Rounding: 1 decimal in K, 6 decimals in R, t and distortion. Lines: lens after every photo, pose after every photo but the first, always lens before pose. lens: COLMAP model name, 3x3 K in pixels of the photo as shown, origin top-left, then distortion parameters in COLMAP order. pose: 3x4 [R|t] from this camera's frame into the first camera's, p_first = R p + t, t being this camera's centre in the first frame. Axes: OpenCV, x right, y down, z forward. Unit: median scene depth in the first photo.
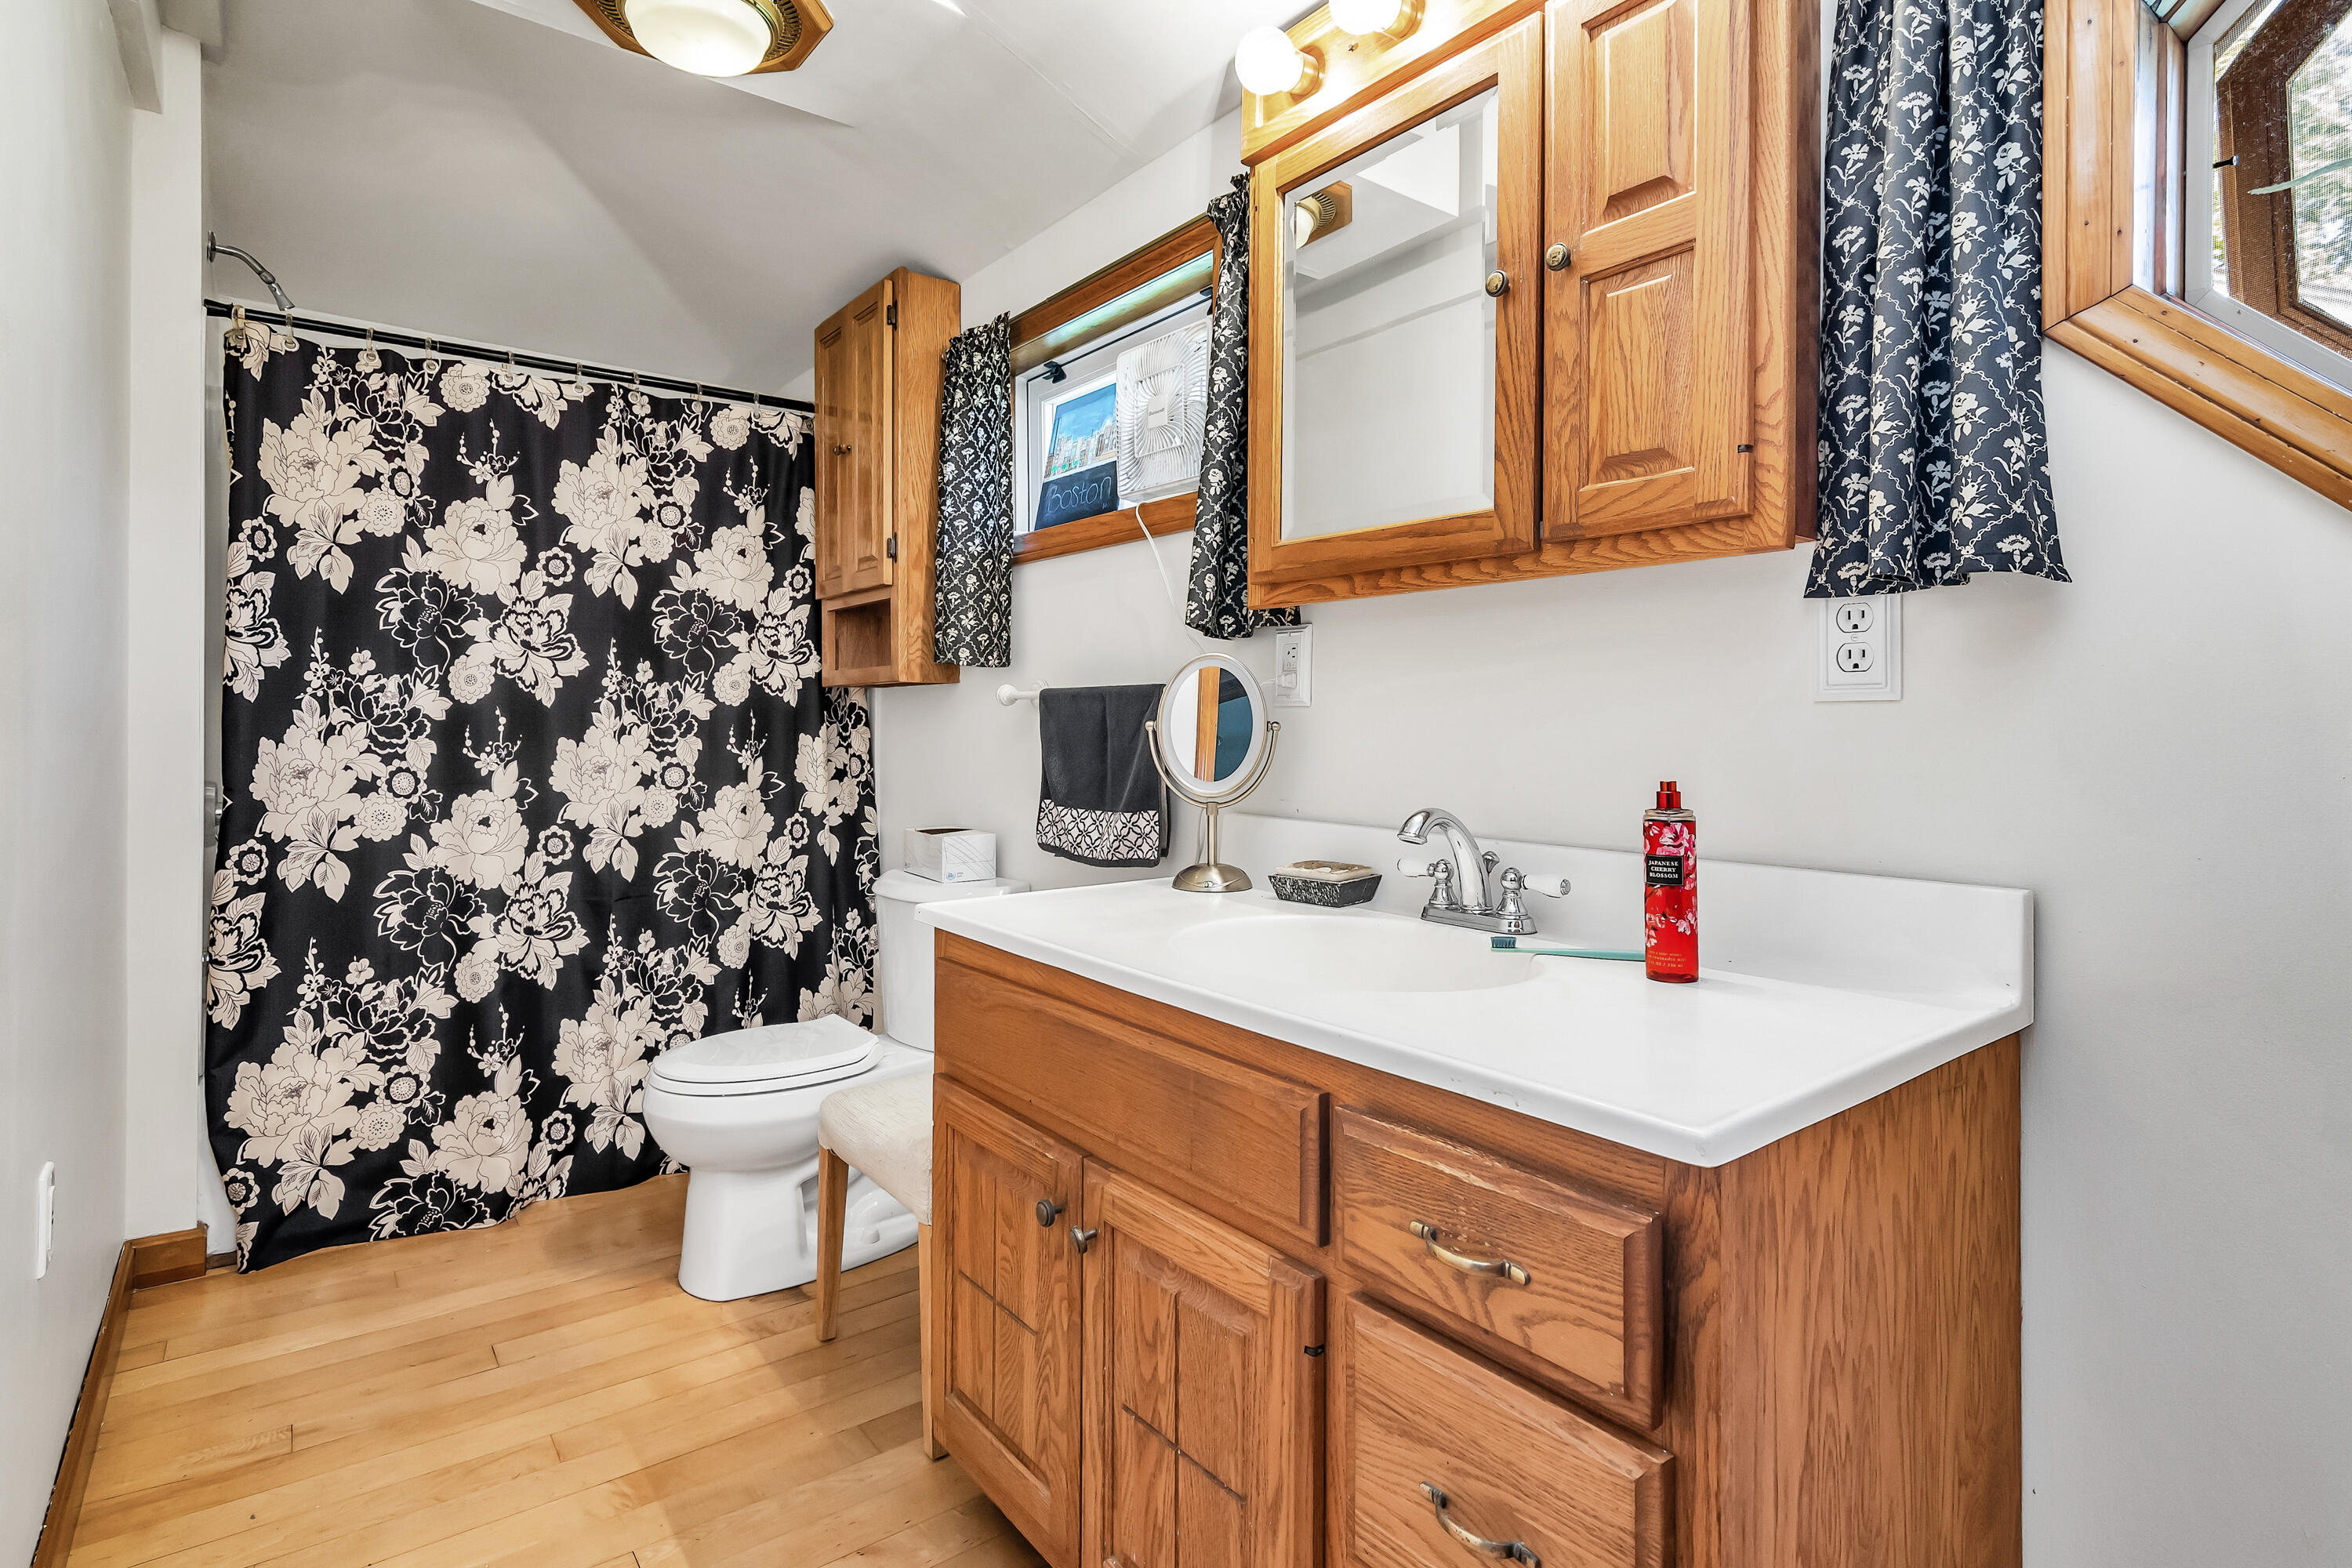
lens RADIAL K [[1171.2, 0, 1165.5], [0, 1171.2, 724.5], [0, 0, 1]] dist [-0.000964, 0.000385]
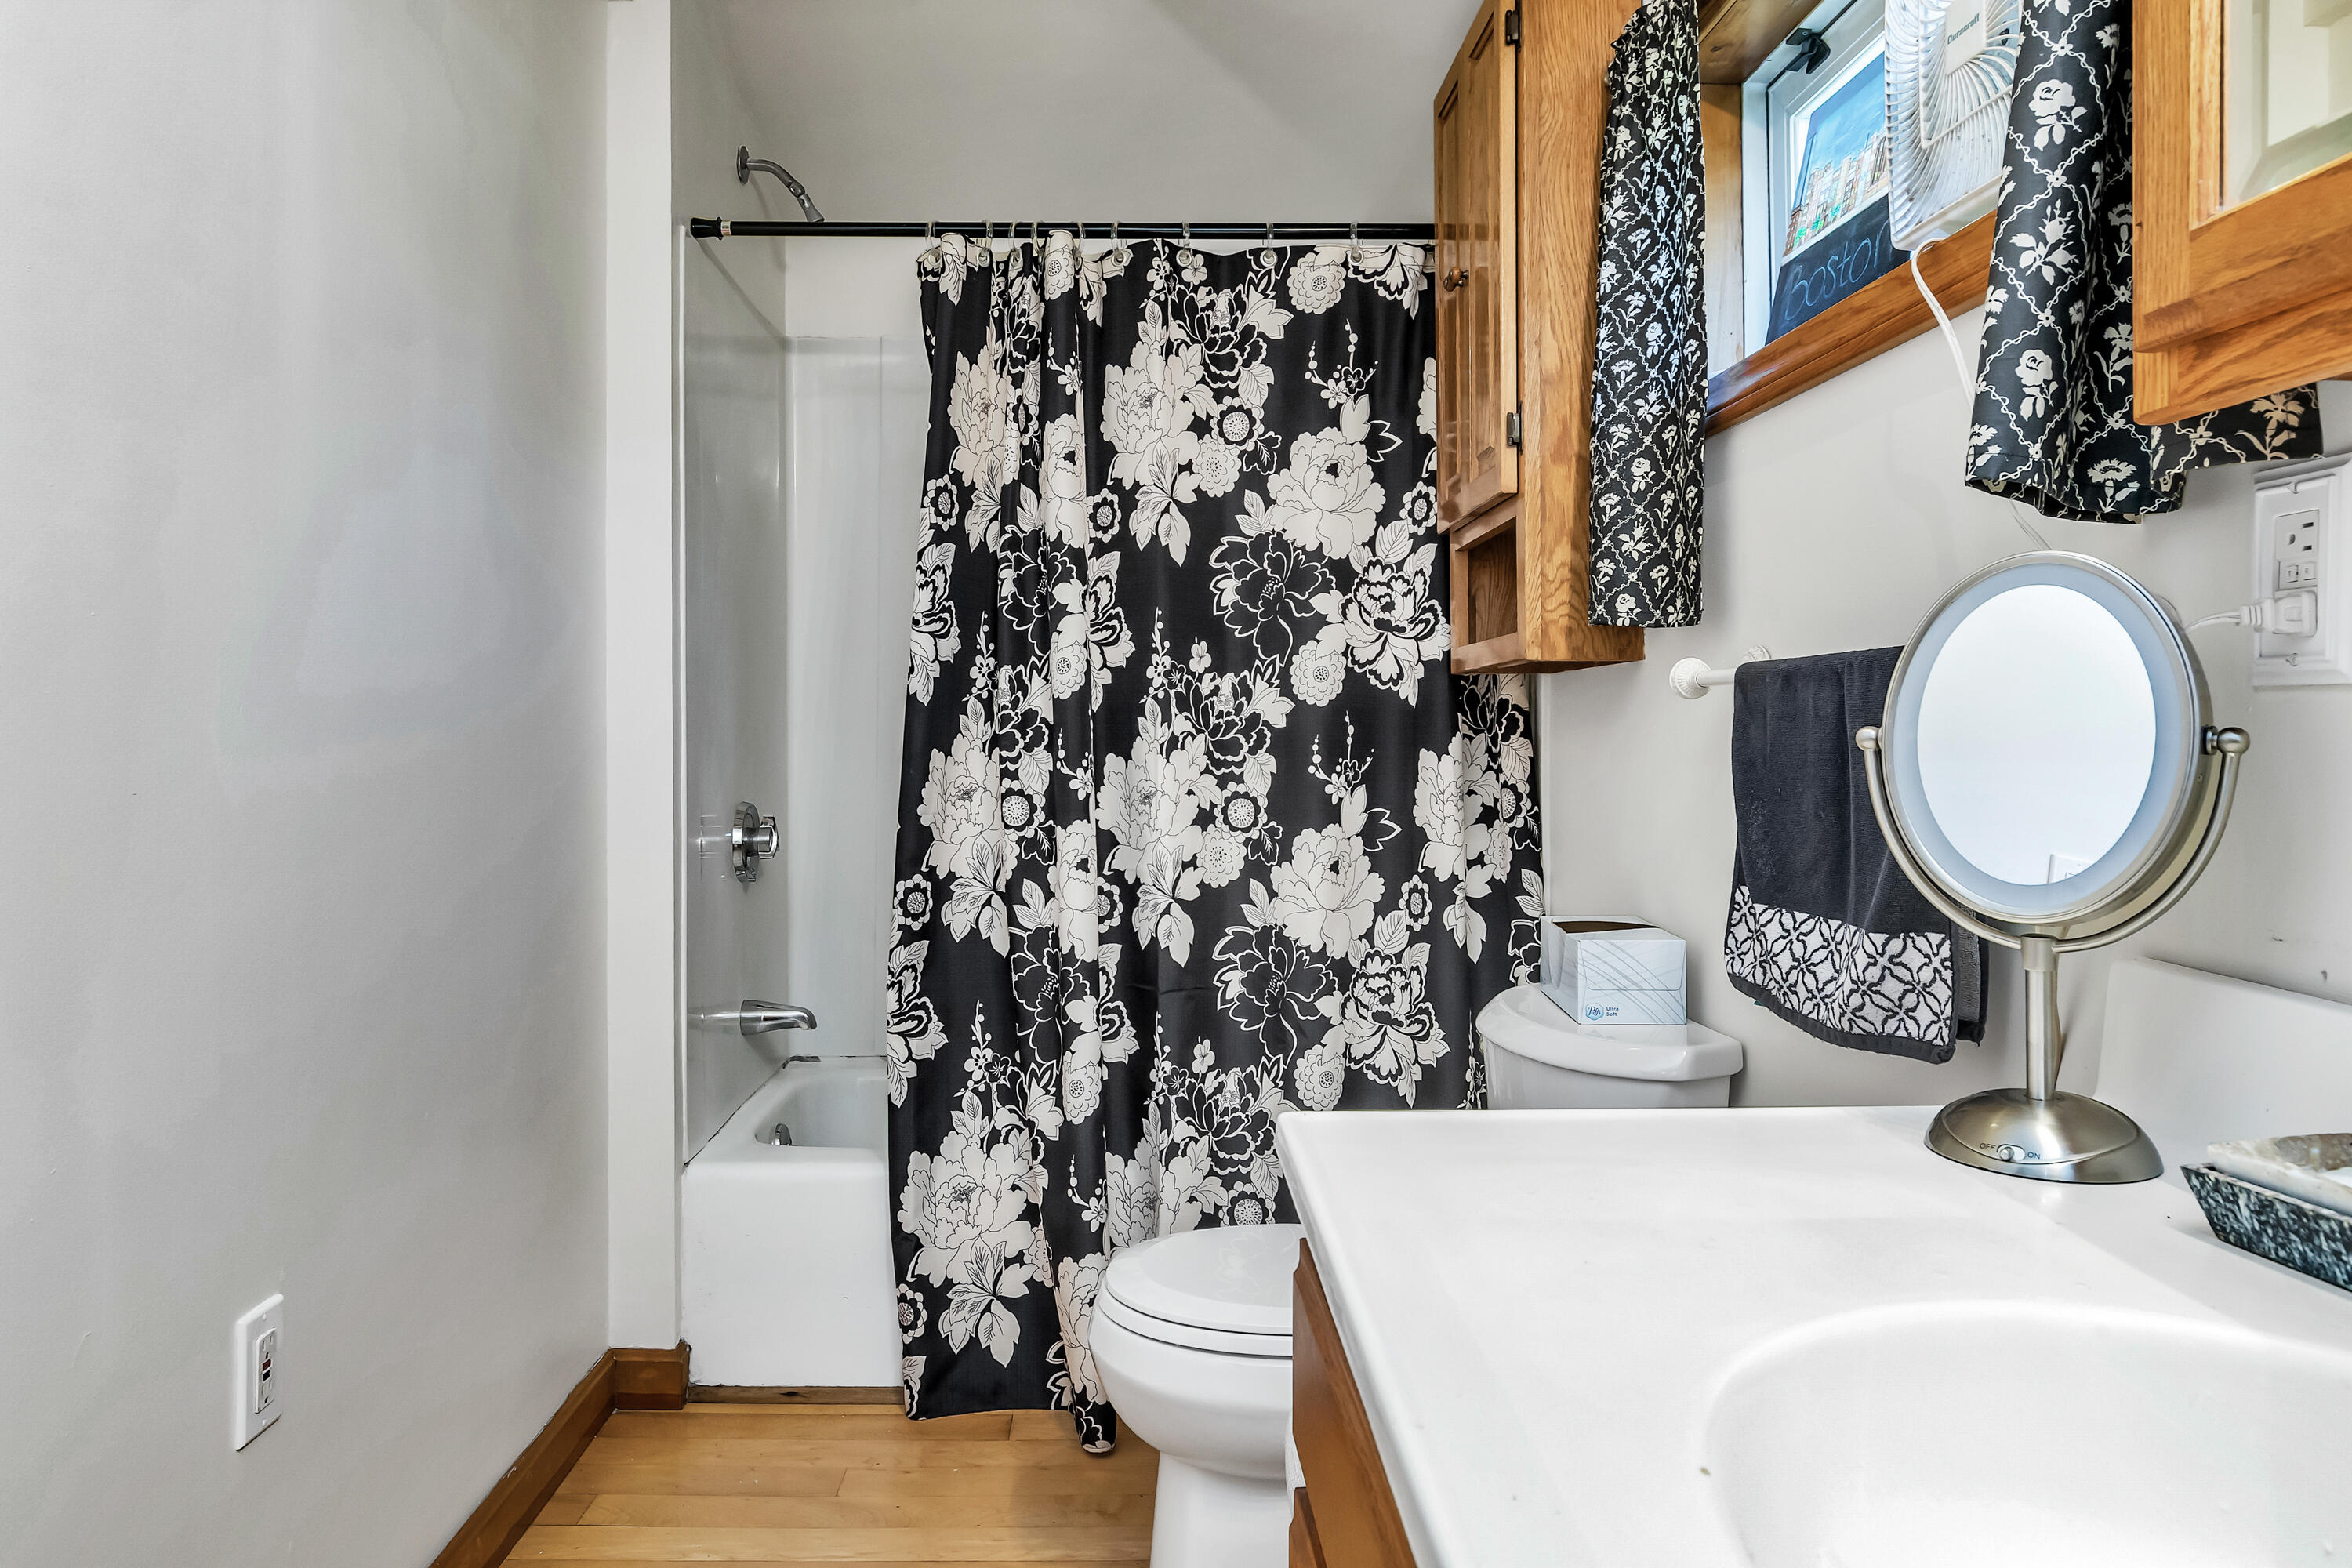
lens RADIAL K [[1548.1, 0, 1176.0], [0, 1548.1, 720.9], [0, 0, 1]] dist [0.008769, -0.000605]
pose [[0.816700, -0.007127, -0.577019, 0.063044], [0.002835, 0.999961, -0.008339, -0.000754], [0.577056, 0.005175, 0.816688, 0.253385]]
